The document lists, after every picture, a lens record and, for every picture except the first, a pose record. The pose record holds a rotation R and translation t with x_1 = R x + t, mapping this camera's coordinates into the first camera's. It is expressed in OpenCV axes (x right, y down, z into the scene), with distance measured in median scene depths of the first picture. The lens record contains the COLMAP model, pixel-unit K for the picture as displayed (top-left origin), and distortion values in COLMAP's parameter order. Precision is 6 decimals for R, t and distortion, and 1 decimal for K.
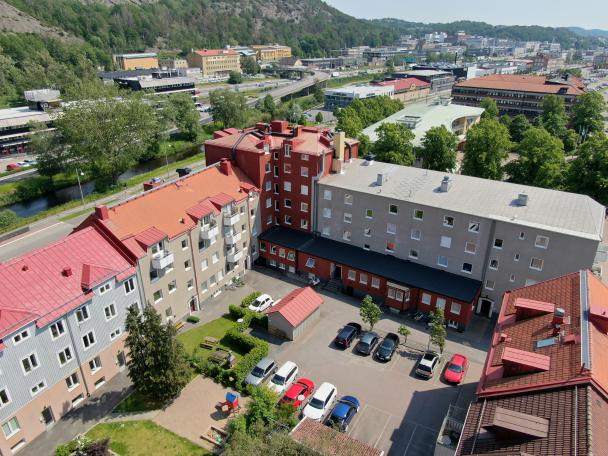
lens RADIAL K [[436.2, 0, 304.2], [0, 436.2, 229.7], [0, 0, 1]] dist [-0.005414, 0.006067]
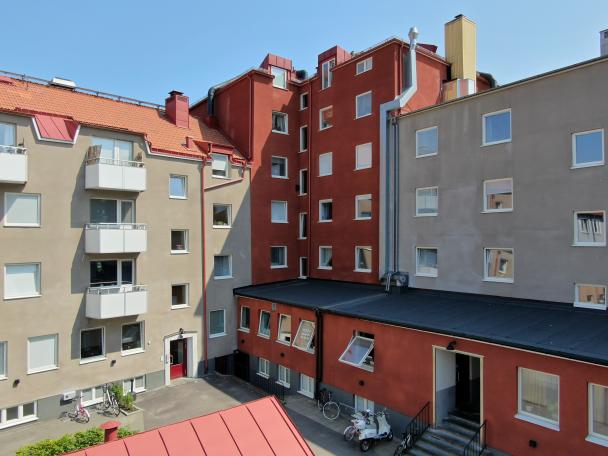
lens RADIAL K [[436.2, 0, 305.2], [0, 436.2, 232.1], [0, 0, 1]] dist [-0.005414, 0.006067]
pose [[0.953409, -0.010900, -0.301483, 0.064603], [-0.117607, 0.906852, -0.404707, 0.120486], [0.277812, 0.421308, 0.863319, 0.717966]]
